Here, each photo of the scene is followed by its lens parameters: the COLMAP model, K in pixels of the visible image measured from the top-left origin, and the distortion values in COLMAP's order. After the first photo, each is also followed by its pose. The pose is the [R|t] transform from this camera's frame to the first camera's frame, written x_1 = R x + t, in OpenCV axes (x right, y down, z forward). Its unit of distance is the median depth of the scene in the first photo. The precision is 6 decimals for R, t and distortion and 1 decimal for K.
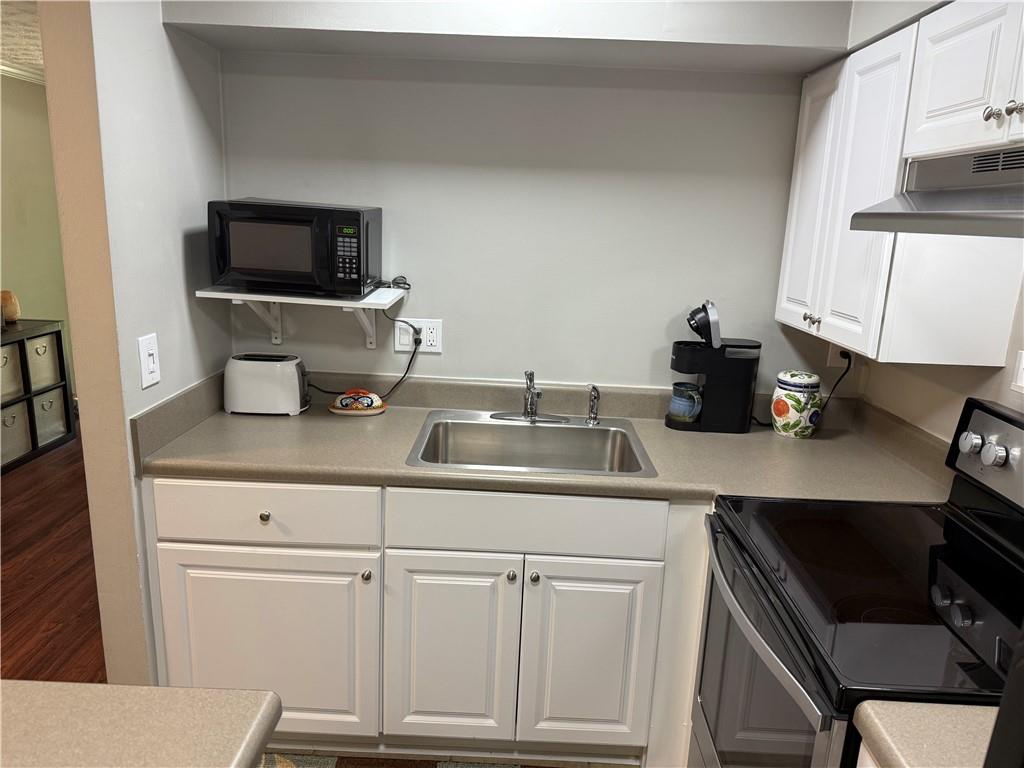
lens RADIAL K [[721.5, 0, 508.4], [0, 721.5, 386.0], [0, 0, 1]] dist [0.037486, -0.050589]
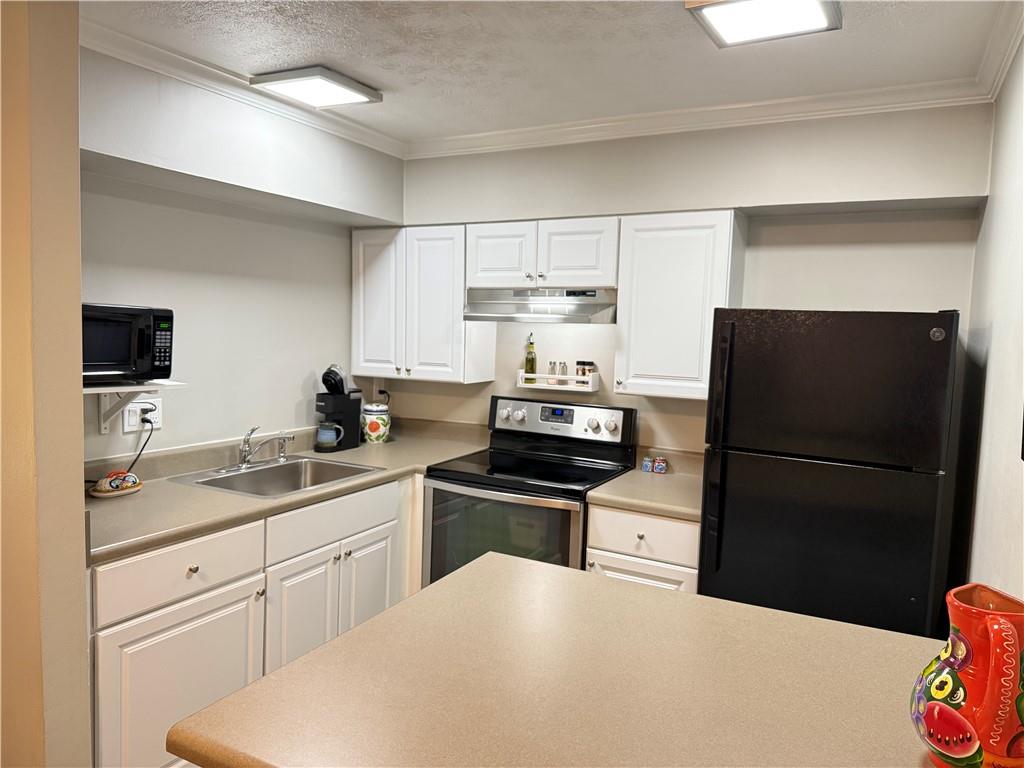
lens RADIAL K [[721.5, 0, 510.5], [0, 721.5, 377.7], [0, 0, 1]] dist [0.037486, -0.050589]
pose [[0.441775, -0.087549, 0.892844, -1.024655], [0.190649, 0.981656, 0.001925, -0.024672], [-0.876634, 0.169370, 0.450362, -0.016169]]
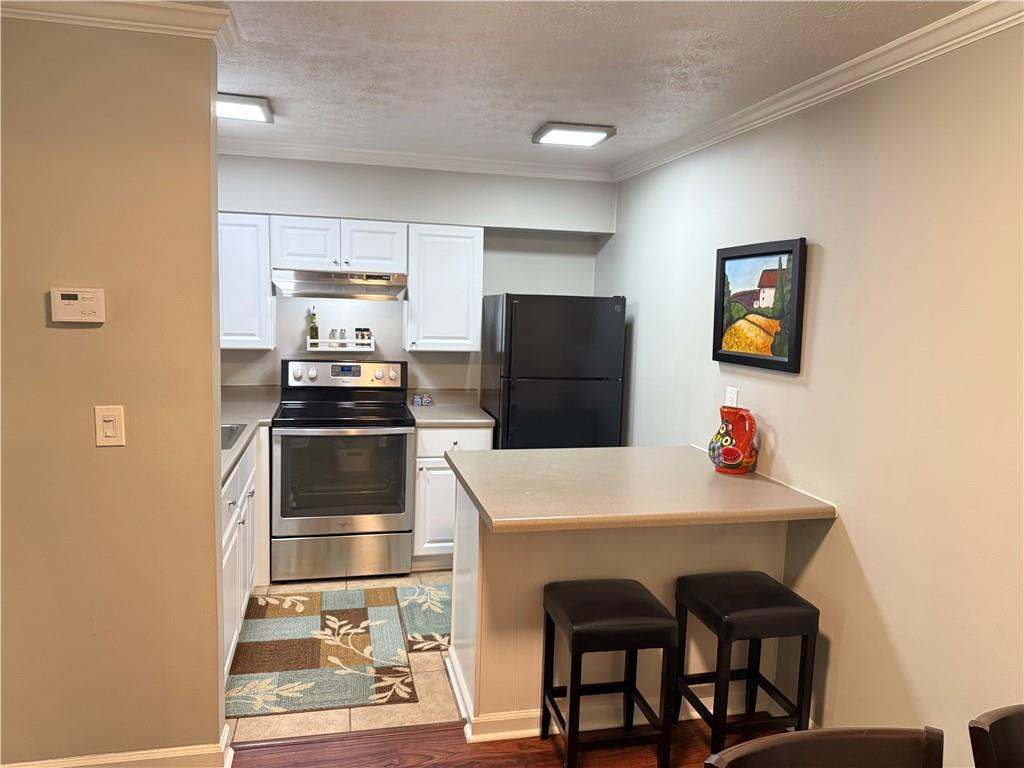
lens RADIAL K [[721.5, 0, 515.0], [0, 721.5, 382.3], [0, 0, 1]] dist [0.037486, -0.050589]
pose [[-0.272755, -0.146146, 0.950919, -1.677764], [0.177827, 0.963706, 0.199118, -0.220852], [-0.945506, 0.223410, -0.236867, 0.695445]]
